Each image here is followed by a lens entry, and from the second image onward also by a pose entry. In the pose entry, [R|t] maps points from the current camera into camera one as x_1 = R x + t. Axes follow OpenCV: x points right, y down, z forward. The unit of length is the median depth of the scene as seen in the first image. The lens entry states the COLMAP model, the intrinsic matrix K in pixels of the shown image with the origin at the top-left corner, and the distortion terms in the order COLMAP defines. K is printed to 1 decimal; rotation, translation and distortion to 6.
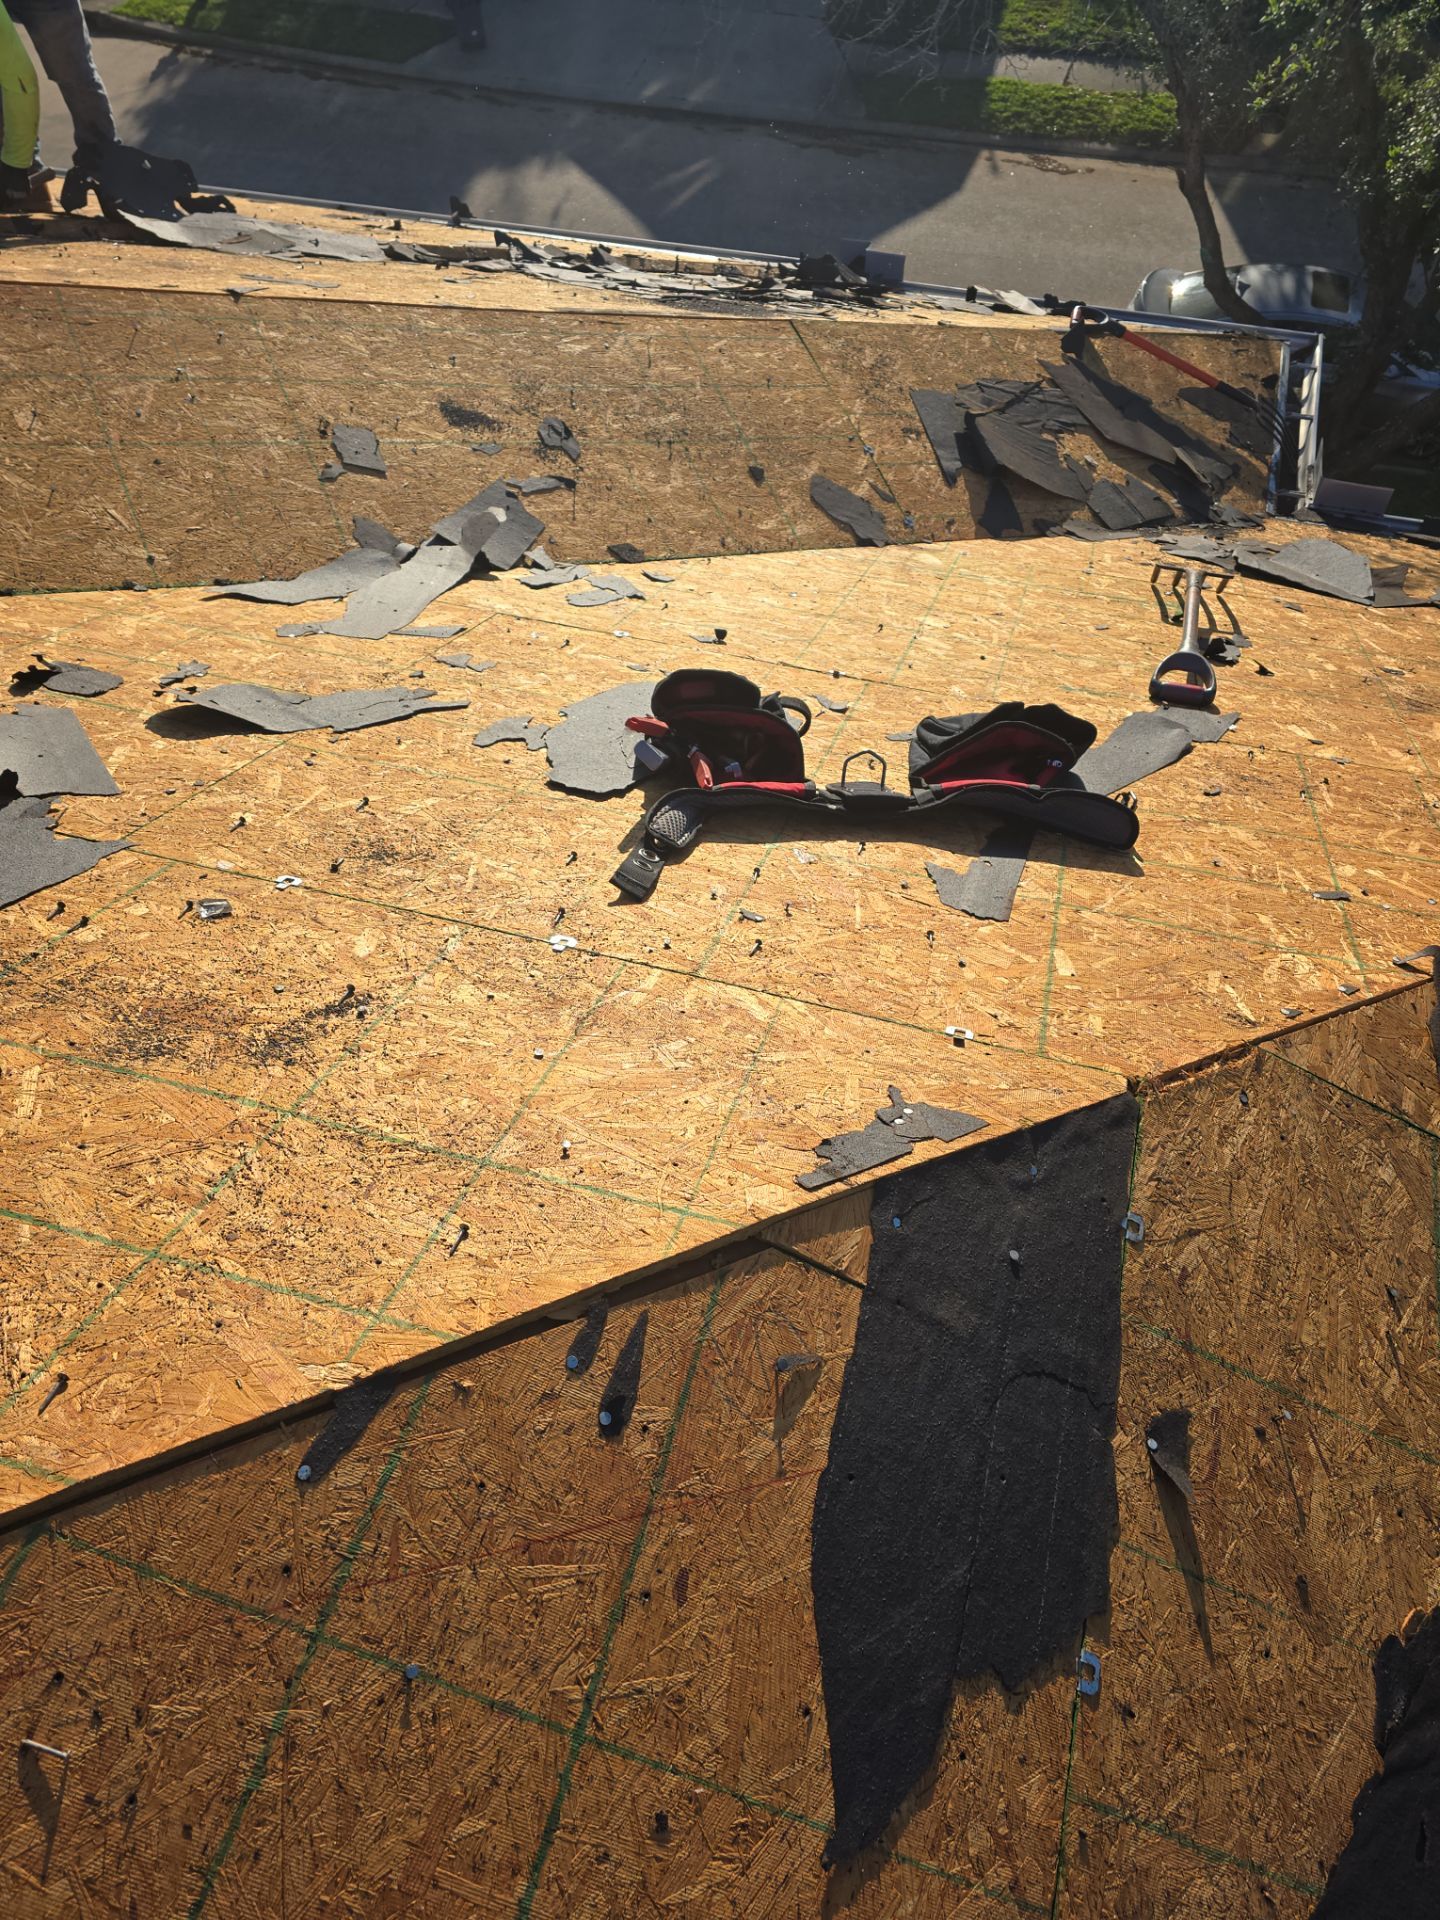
lens RADIAL K [[1306.6, 0, 769.8], [0, 1306.6, 953.8], [0, 0, 1]] dist [0.084837, -0.064284]
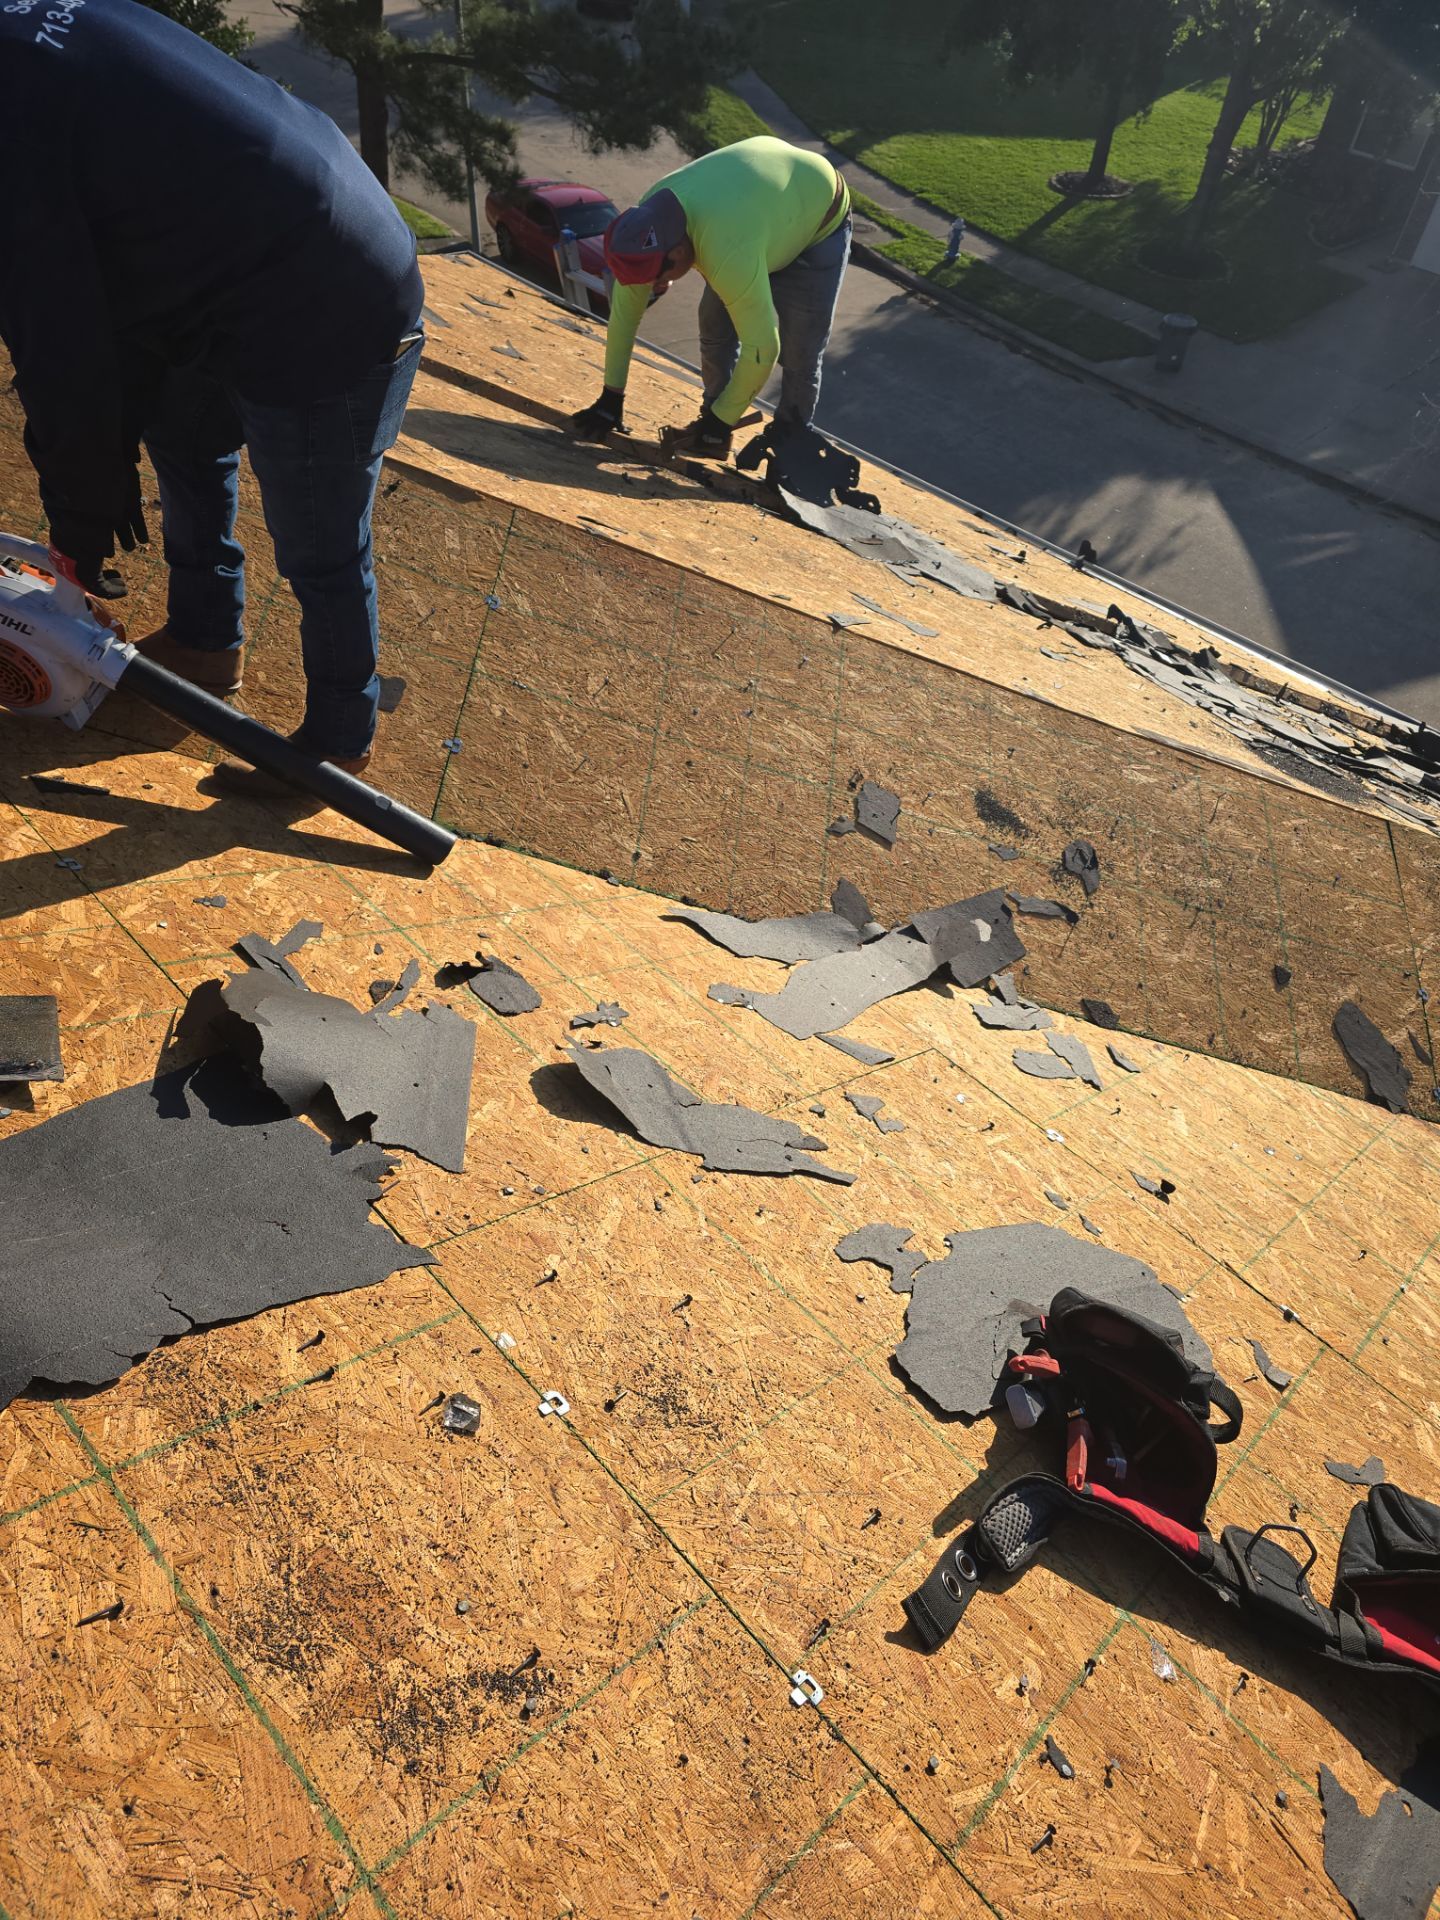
lens RADIAL K [[1306.6, 0, 769.8], [0, 1306.6, 953.8], [0, 0, 1]] dist [0.084837, -0.064284]
pose [[0.872748, 0.403185, -0.275234, -0.079325], [-0.438239, 0.895481, -0.077852, -0.183815], [0.215078, 0.188564, 0.958220, 0.106276]]
